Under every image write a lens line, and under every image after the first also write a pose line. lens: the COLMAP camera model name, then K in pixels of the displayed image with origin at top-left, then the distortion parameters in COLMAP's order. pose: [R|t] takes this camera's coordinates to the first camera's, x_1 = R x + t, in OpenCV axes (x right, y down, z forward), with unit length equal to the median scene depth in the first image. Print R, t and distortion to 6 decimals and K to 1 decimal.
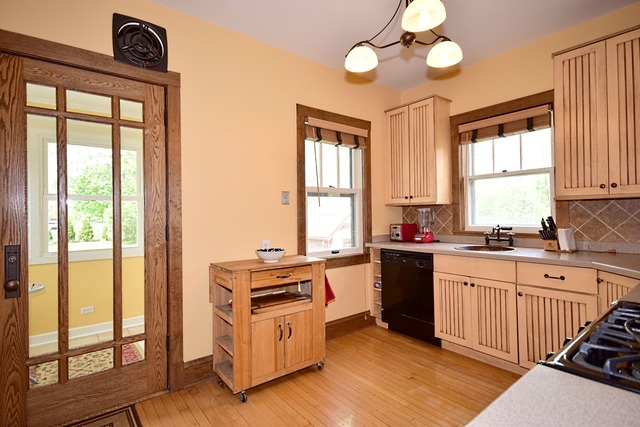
lens RADIAL K [[322.6, 0, 320.4], [0, 322.6, 214.2], [0, 0, 1]] dist [0.002616, 0.000382]
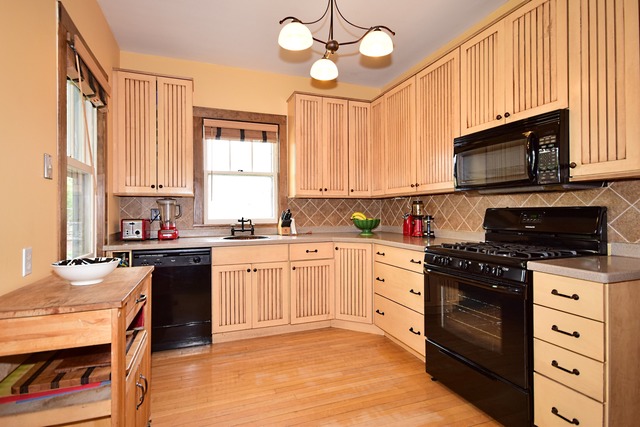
lens RADIAL K [[335.2, 0, 321.5], [0, 335.2, 210.5], [0, 0, 1]] dist [0.045227, 0.000110]
pose [[0.306204, 0.006192, 0.951946, -0.541145], [-0.001255, 0.999981, -0.006101, 0.018070], [-0.951965, 0.000673, 0.306206, 0.401665]]
